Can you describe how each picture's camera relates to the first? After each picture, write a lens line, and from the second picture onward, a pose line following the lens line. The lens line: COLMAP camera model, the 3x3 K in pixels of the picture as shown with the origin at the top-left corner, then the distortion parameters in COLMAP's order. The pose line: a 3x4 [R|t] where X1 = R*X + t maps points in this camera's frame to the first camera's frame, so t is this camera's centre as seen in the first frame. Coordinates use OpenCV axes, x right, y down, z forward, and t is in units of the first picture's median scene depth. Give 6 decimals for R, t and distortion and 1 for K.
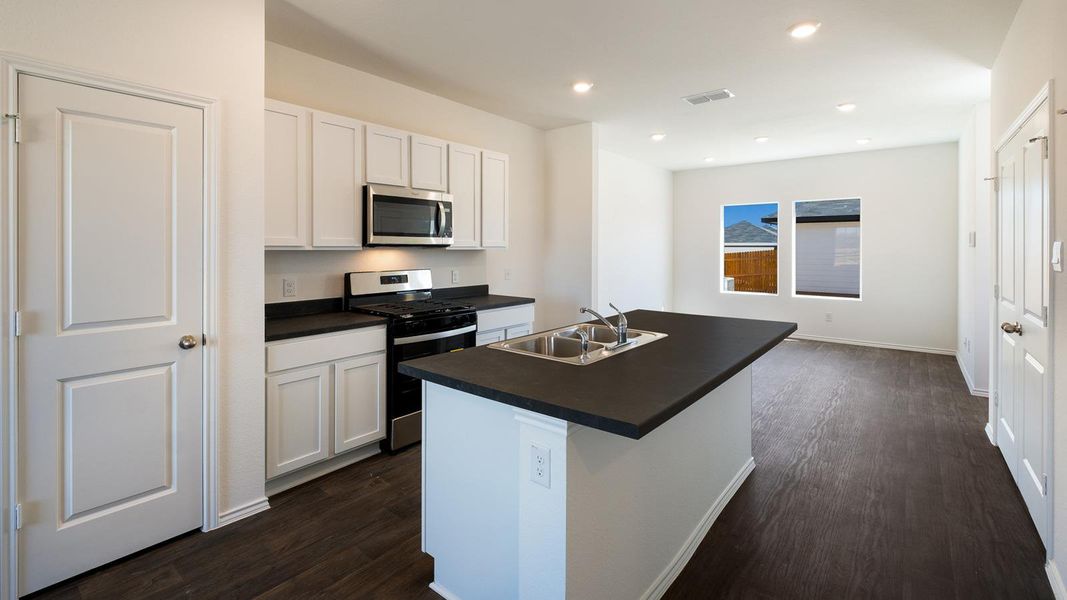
lens RADIAL K [[462.9, 0, 541.5], [0, 462.9, 248.4], [0, 0, 1]] dist [0.002169, -0.003686]
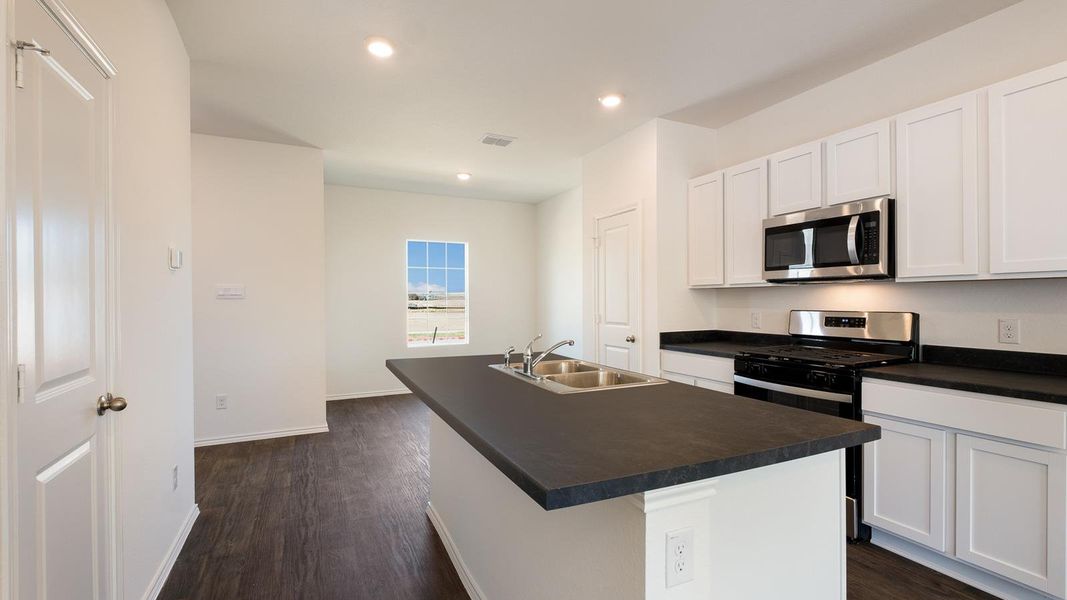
lens RADIAL K [[462.9, 0, 550.5], [0, 462.9, 302.4], [0, 0, 1]] dist [0.002169, -0.003686]
pose [[-0.418297, 0.005970, -0.908291, 0.705045], [0.002455, 0.999982, 0.005442, 0.031349], [0.908307, 0.000046, -0.418304, 0.989003]]
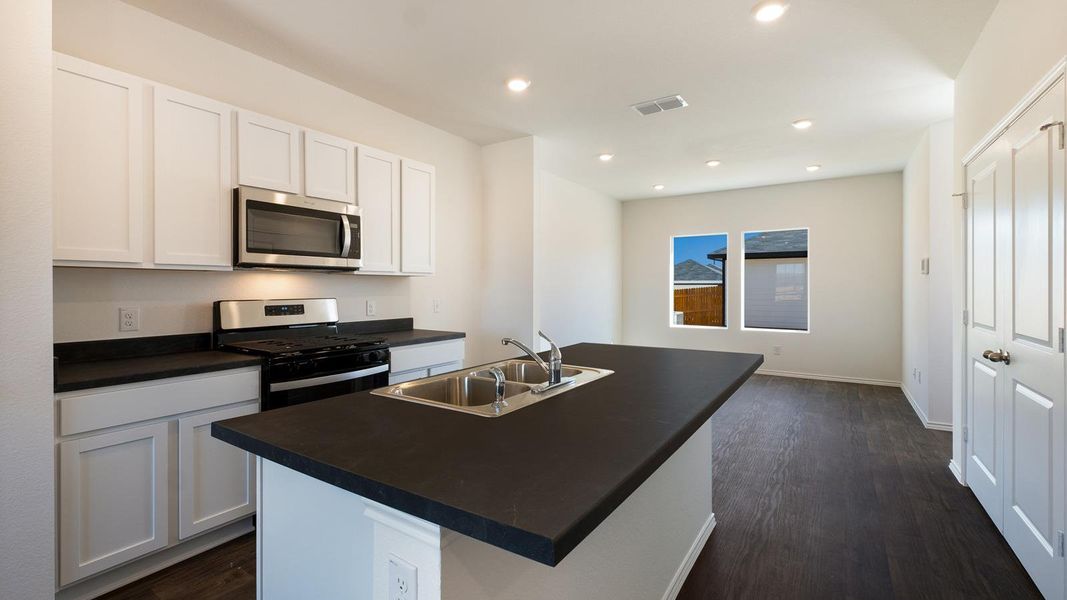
lens RADIAL K [[462.9, 0, 542.5], [0, 462.9, 287.2], [0, 0, 1]] dist [0.002169, -0.003686]
pose [[0.994399, -0.000760, 0.105686, 0.049778], [0.000834, 0.999999, -0.000651, 0.031967], [-0.105685, 0.000736, 0.994399, 0.168306]]
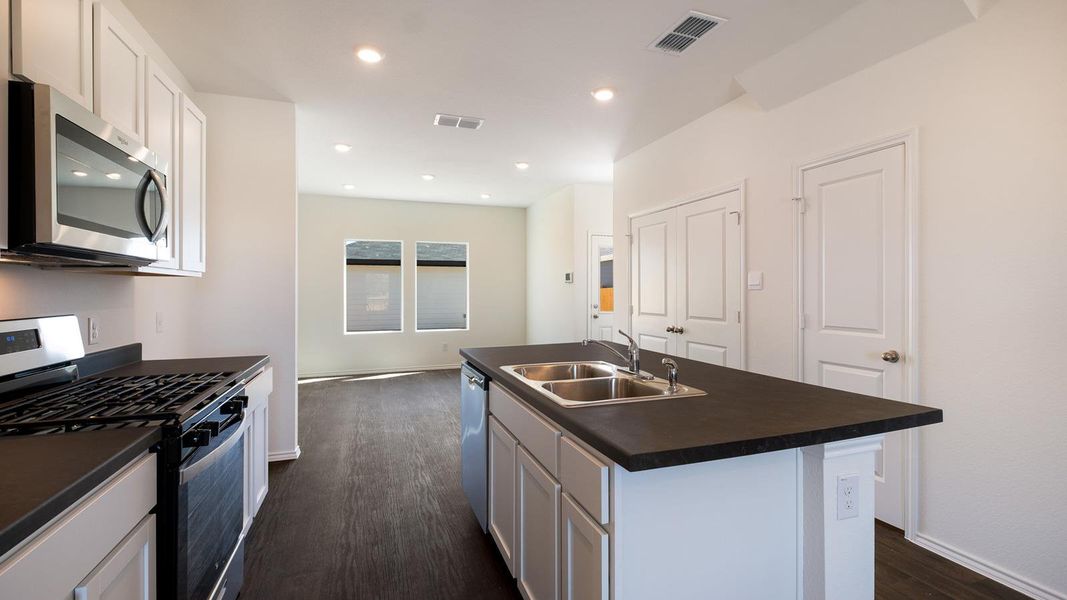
lens RADIAL K [[462.9, 0, 535.1], [0, 462.9, 298.8], [0, 0, 1]] dist [0.002169, -0.003686]
pose [[0.517976, -0.016259, 0.855241, -0.482047], [0.004838, 0.999859, 0.016078, 0.029635], [-0.855381, -0.004190, 0.517982, 0.471227]]
